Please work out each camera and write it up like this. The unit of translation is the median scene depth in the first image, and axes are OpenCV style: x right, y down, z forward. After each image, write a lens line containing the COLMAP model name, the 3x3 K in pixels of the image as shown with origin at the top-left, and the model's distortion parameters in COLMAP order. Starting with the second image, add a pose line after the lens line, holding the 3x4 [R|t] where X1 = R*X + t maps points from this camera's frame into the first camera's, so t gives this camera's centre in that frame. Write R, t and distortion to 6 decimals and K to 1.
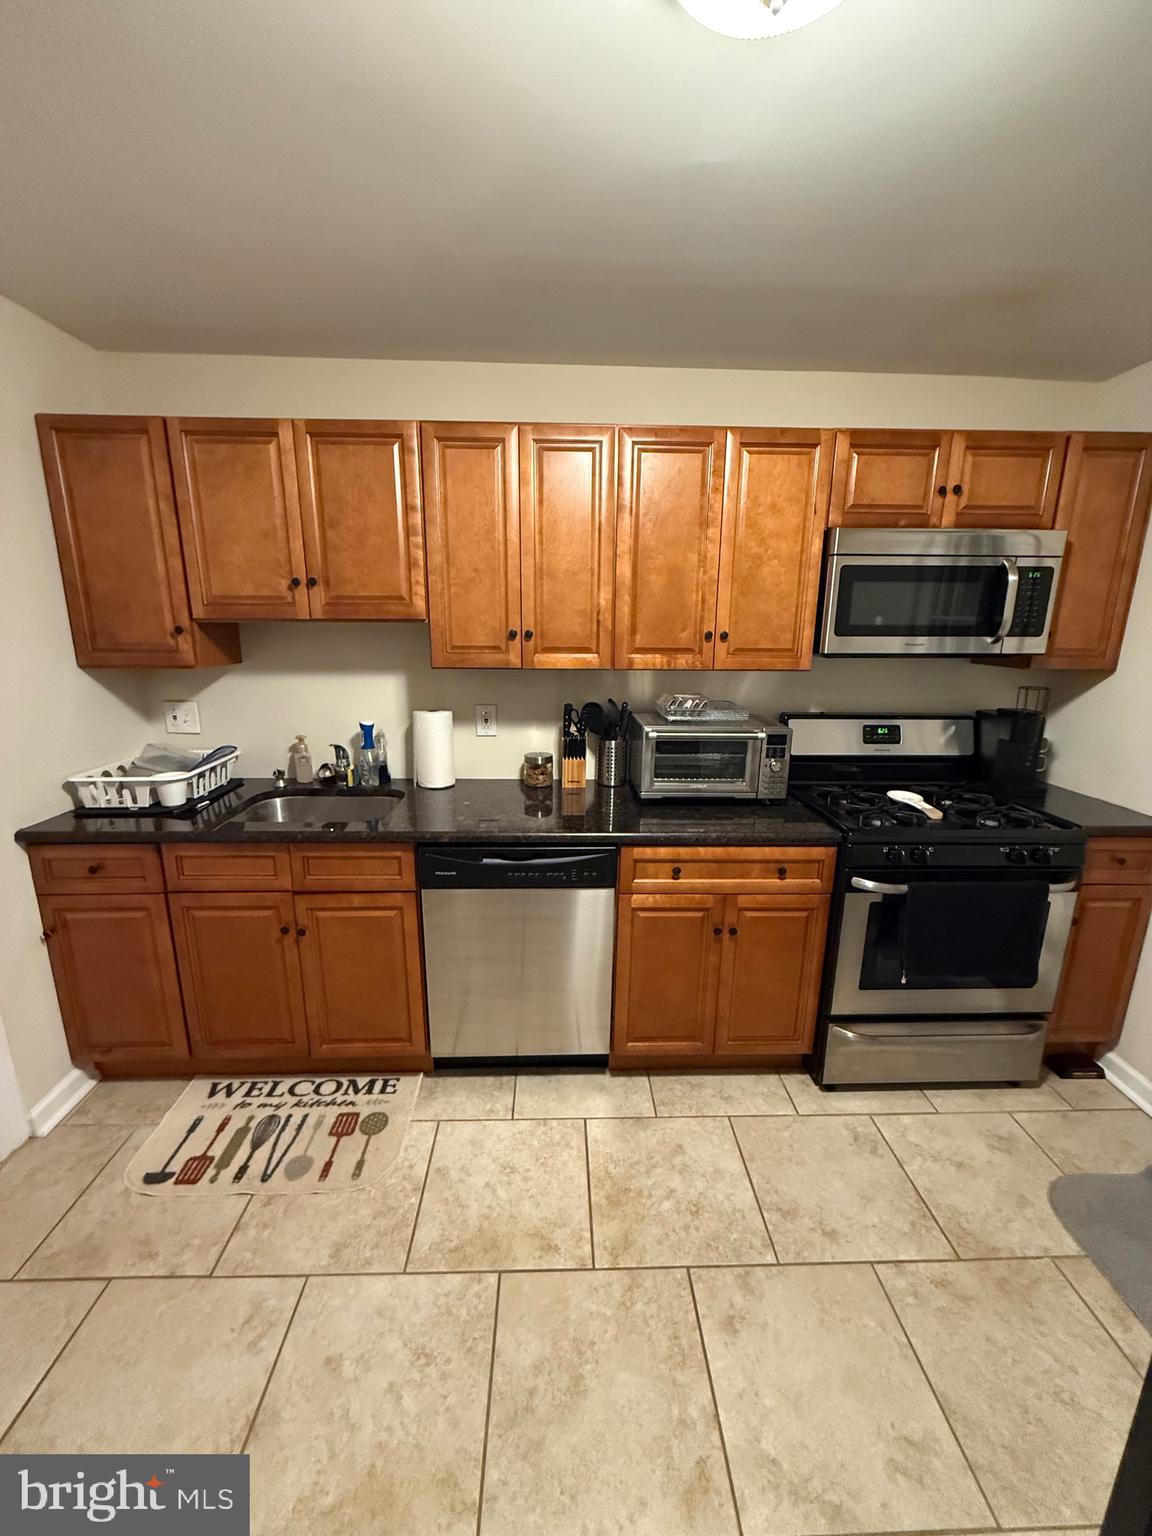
lens RADIAL K [[616.6, 0, 581.5], [0, 616.6, 766.6], [0, 0, 1]] dist [-0.001881, 0.000084]
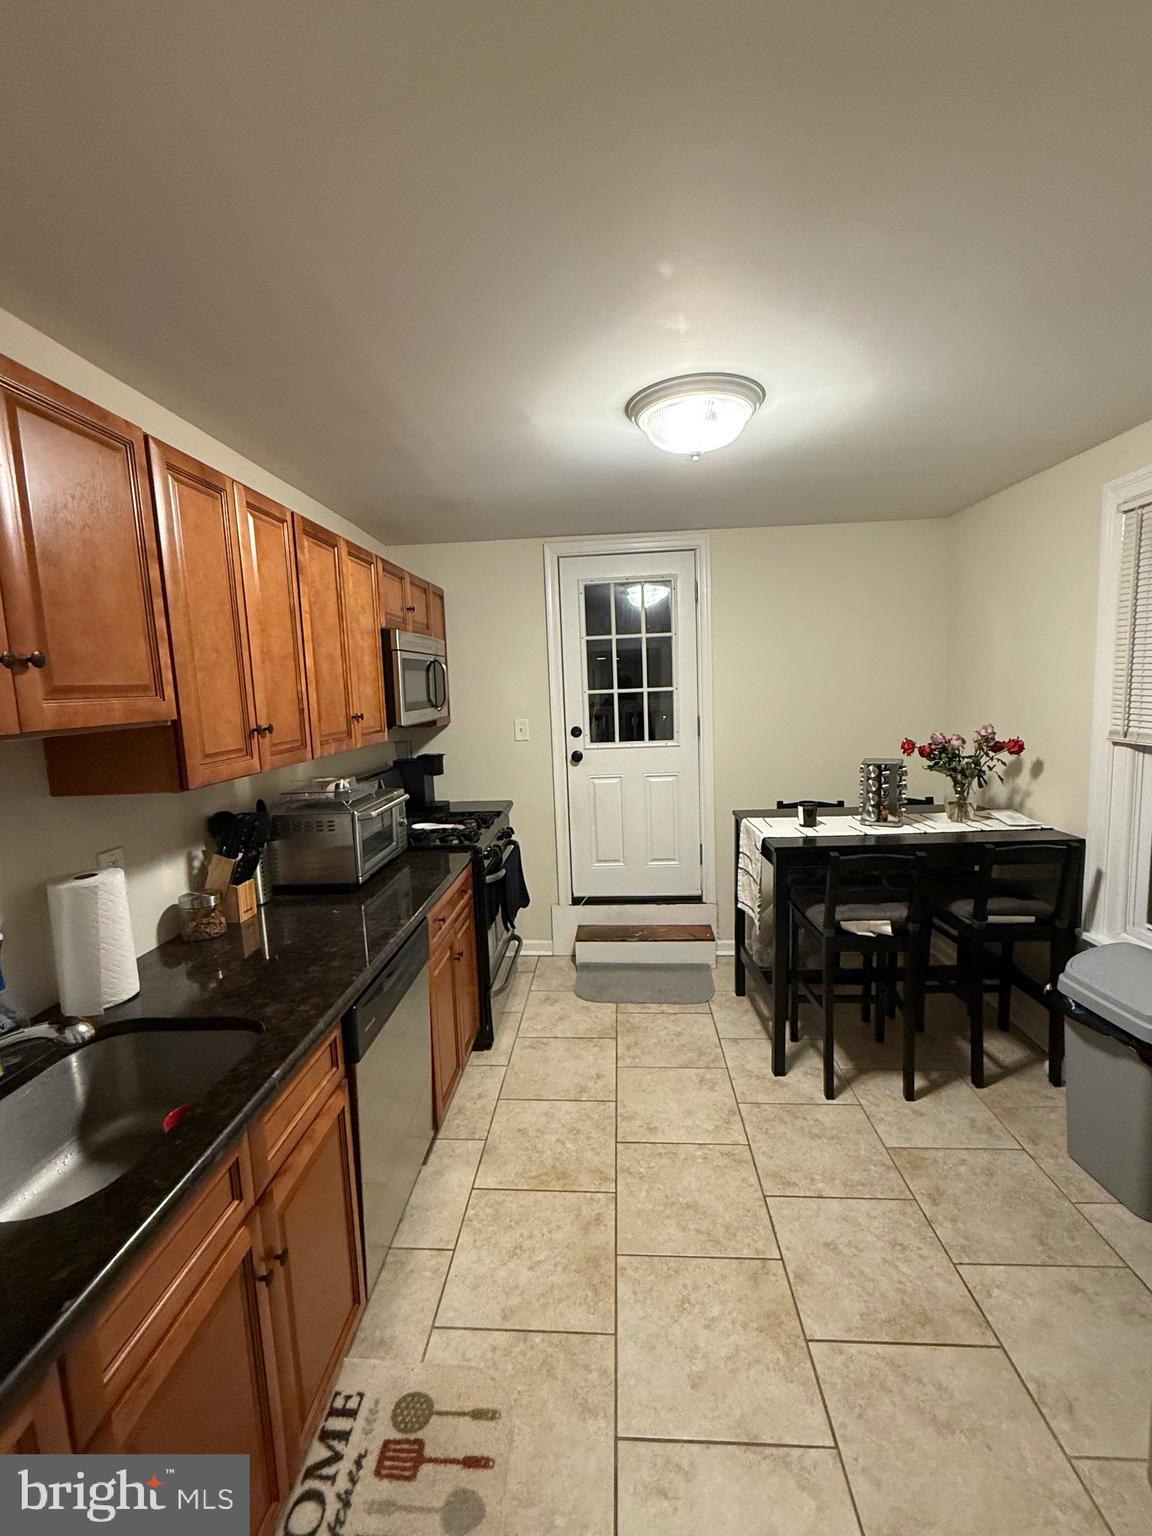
lens RADIAL K [[663.7, 0, 579.2], [0, 663.7, 768.9], [0, 0, 1]] dist [-0.002686, -0.000050]
pose [[0.082865, -0.135567, 0.987297, -1.051275], [0.257237, 0.960040, 0.110234, -0.178018], [-0.962789, 0.244835, 0.114427, 0.592607]]
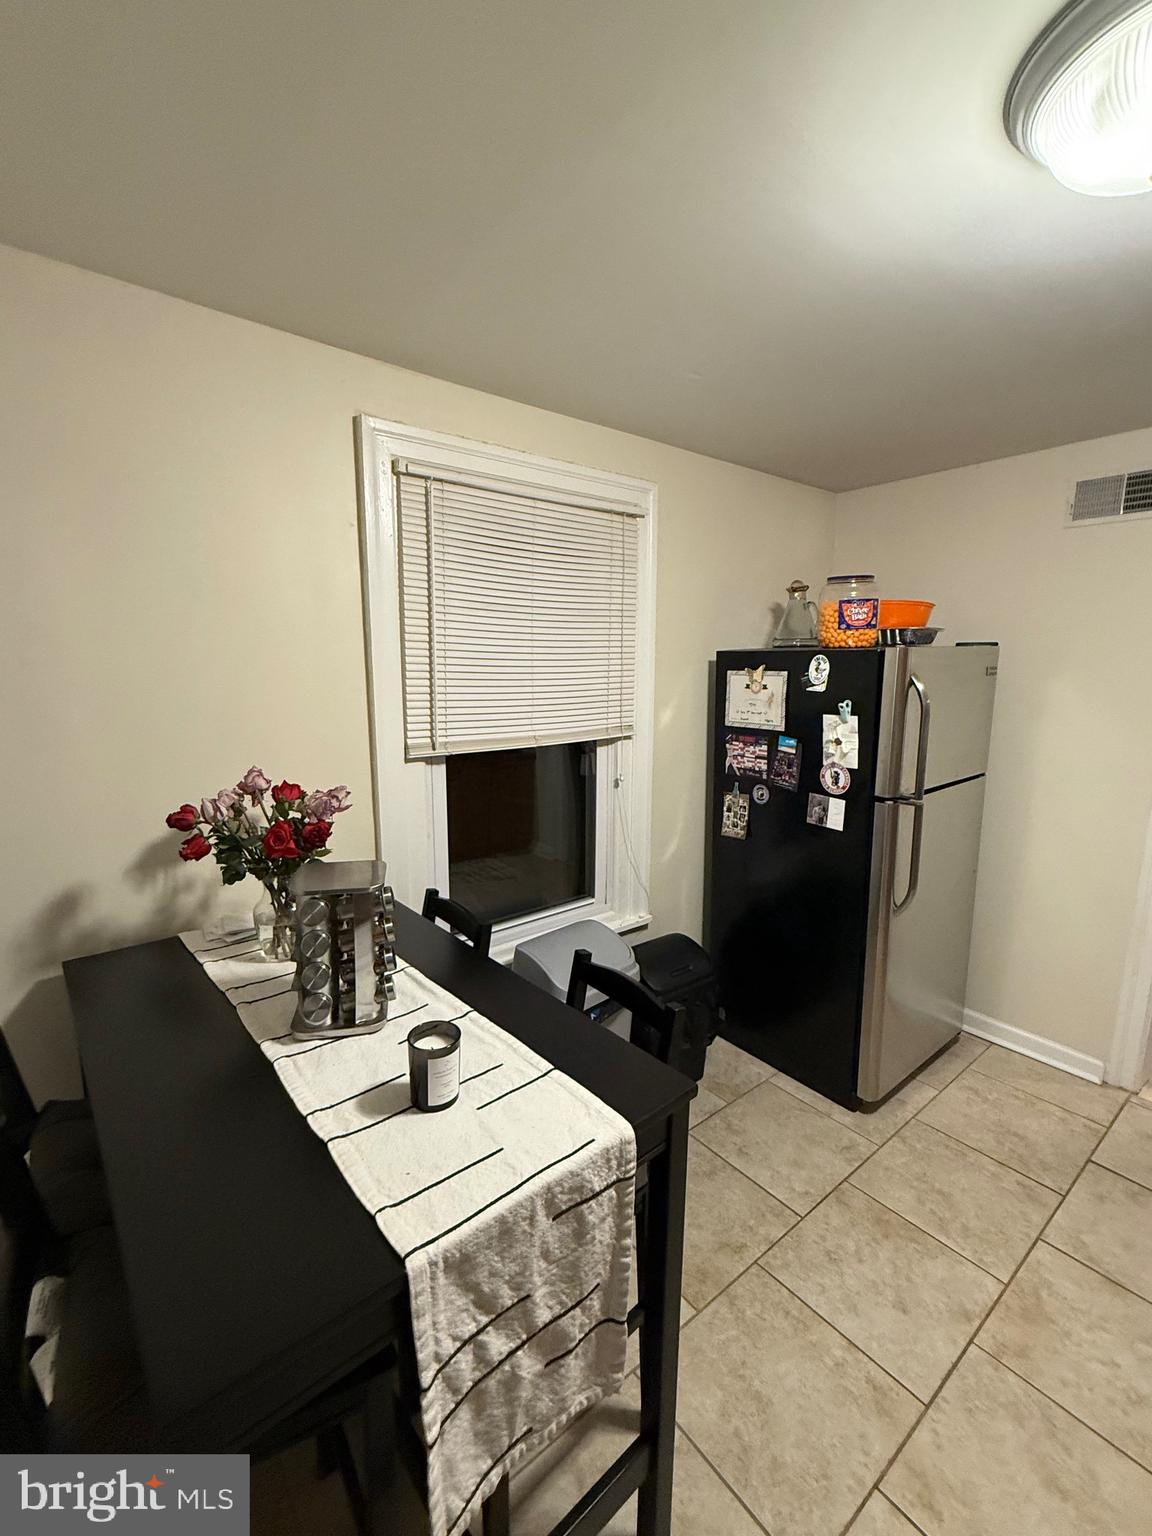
lens RADIAL K [[663.7, 0, 572.9], [0, 663.7, 768.8], [0, 0, 1]] dist [-0.002686, -0.000050]
pose [[-0.804110, 0.100724, -0.585885, 0.793698], [-0.141305, 0.924912, 0.352945, -0.216090], [0.577442, 0.366595, -0.729499, 0.652263]]
